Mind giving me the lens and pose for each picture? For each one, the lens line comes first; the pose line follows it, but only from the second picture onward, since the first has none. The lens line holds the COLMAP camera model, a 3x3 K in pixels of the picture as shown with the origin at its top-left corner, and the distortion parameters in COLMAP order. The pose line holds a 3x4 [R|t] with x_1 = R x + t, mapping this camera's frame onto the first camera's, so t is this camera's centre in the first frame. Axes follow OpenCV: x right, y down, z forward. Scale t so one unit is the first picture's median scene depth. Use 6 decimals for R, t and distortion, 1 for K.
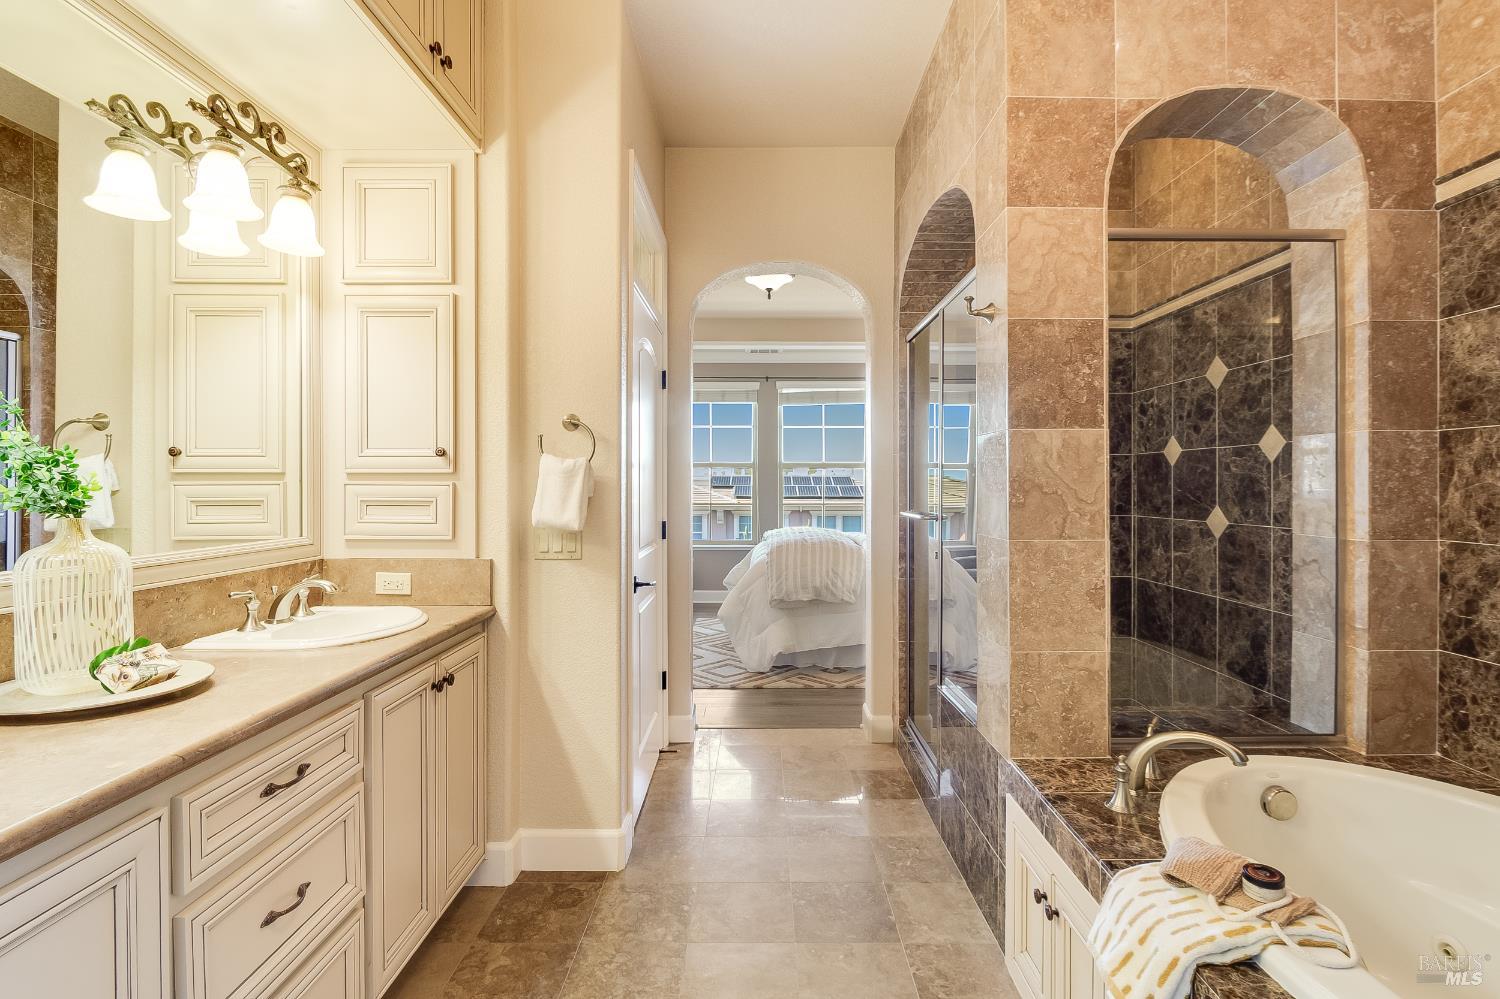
lens RADIAL K [[694.7, 0, 745.5], [0, 694.7, 486.1], [0, 0, 1]] dist [-0.001557, -0.003985]
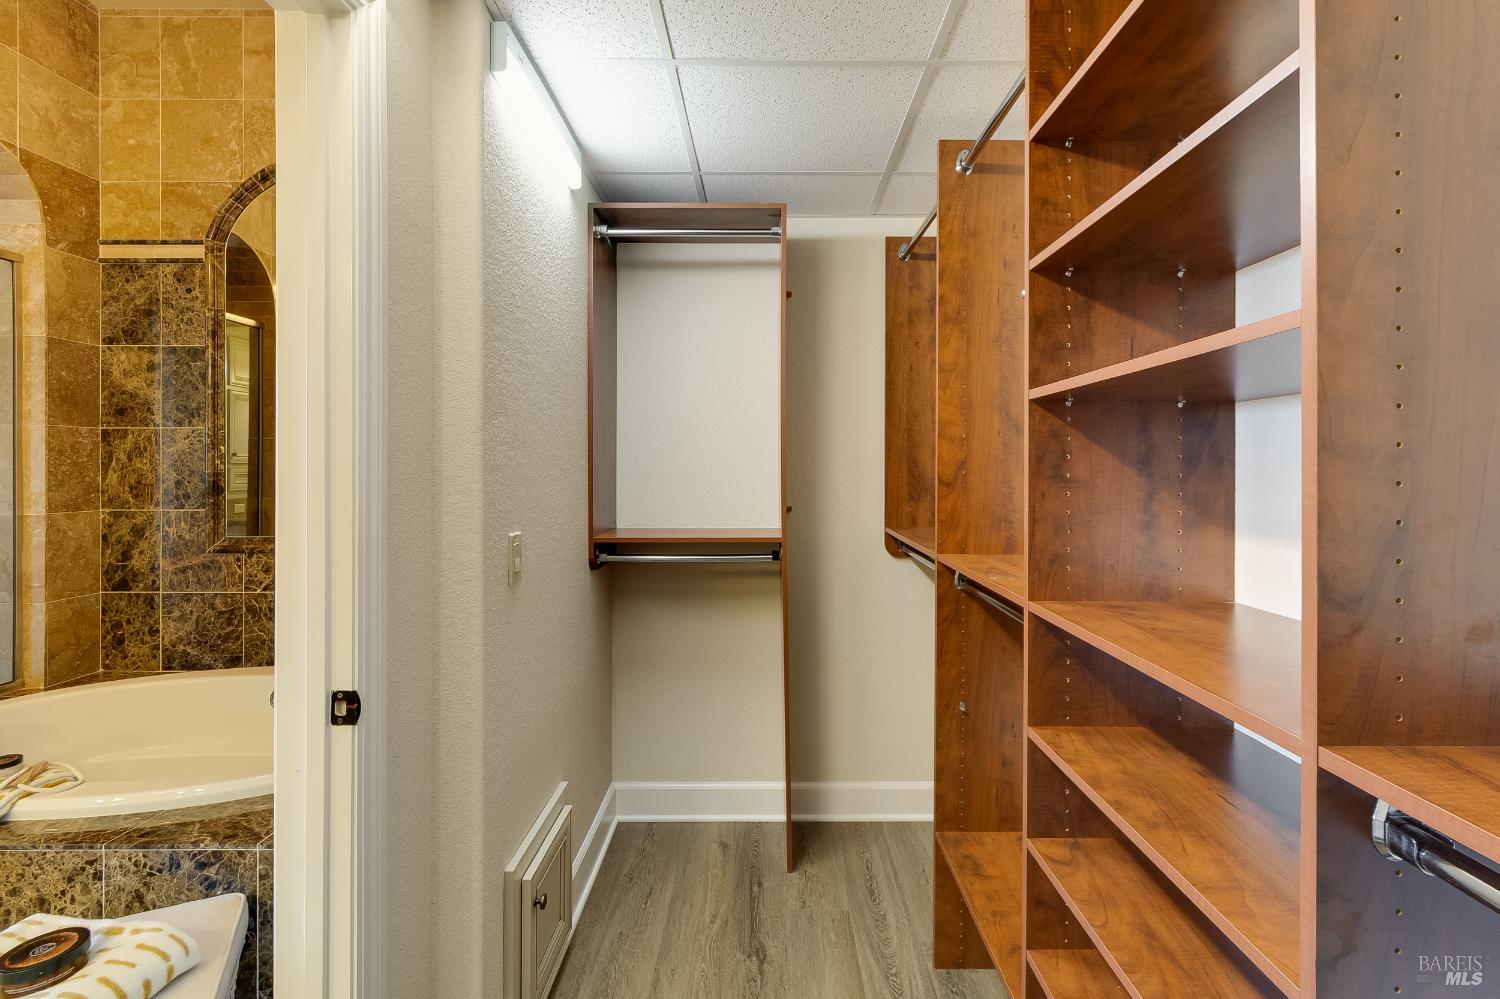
lens RADIAL K [[702.1, 0, 801.9], [0, 702.1, 461.3], [0, 0, 1]] dist [0.001244, -0.000550]
pose [[-0.040665, 0.000833, 0.999172, -0.392162], [0.003318, 0.999994, -0.000699, -0.010148], [-0.999167, 0.003287, -0.040667, -0.287510]]
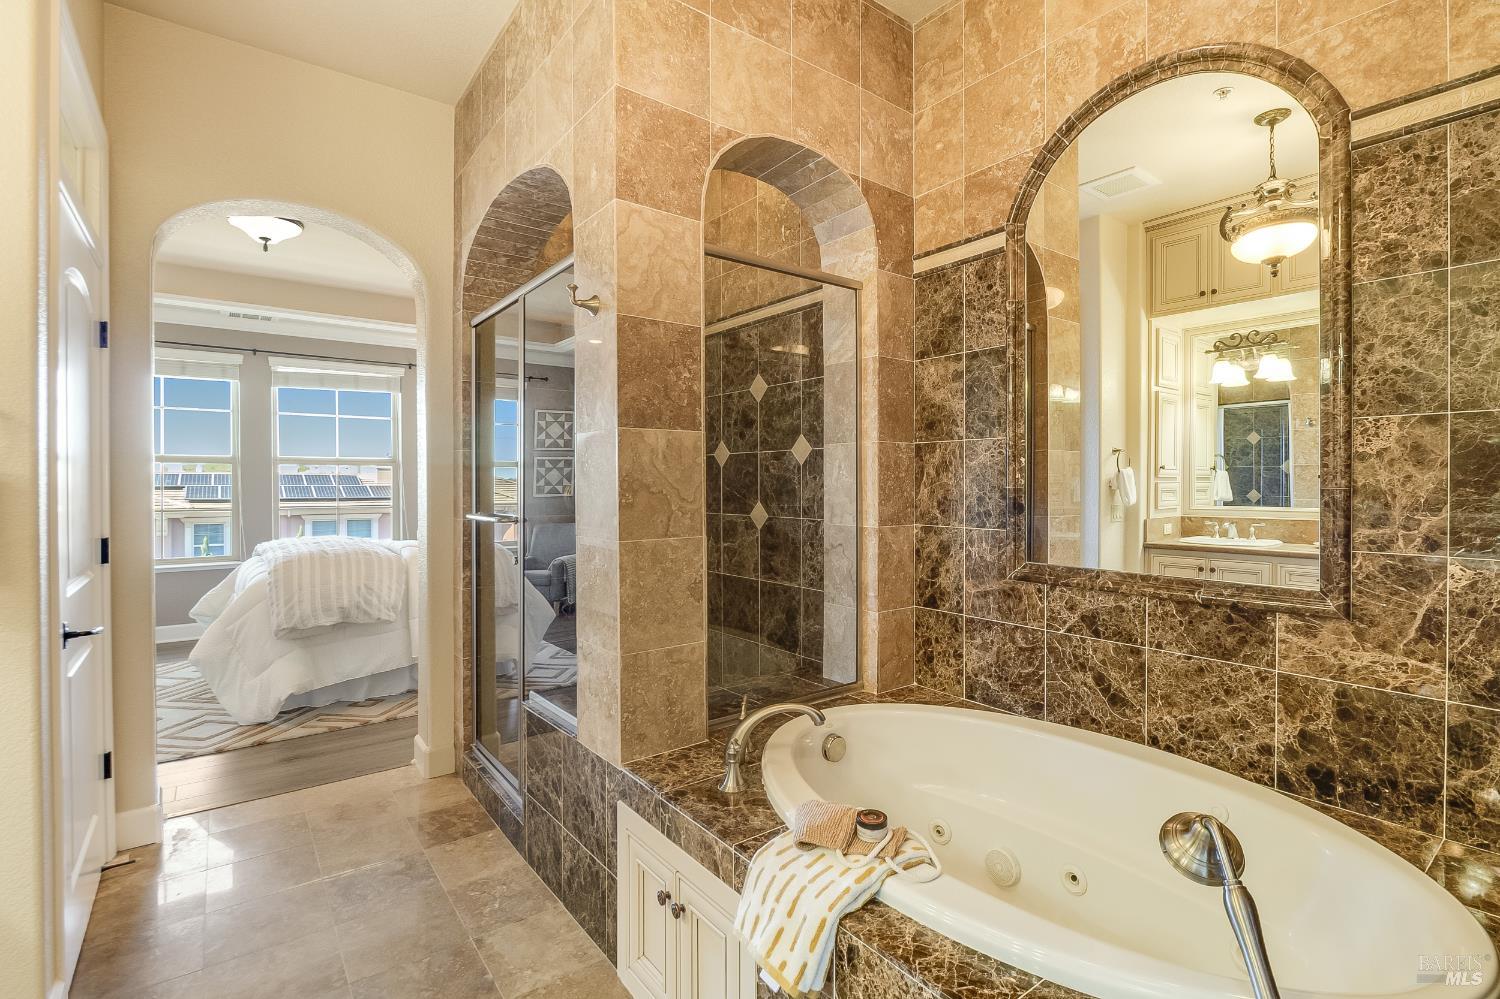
lens RADIAL K [[694.7, 0, 743.4], [0, 694.7, 487.0], [0, 0, 1]] dist [-0.001557, -0.003985]
pose [[0.787296, -0.005246, 0.616553, -0.089247], [0.003650, 0.999986, 0.003848, -0.001659], [-0.616565, -0.000779, 0.787304, 0.133092]]
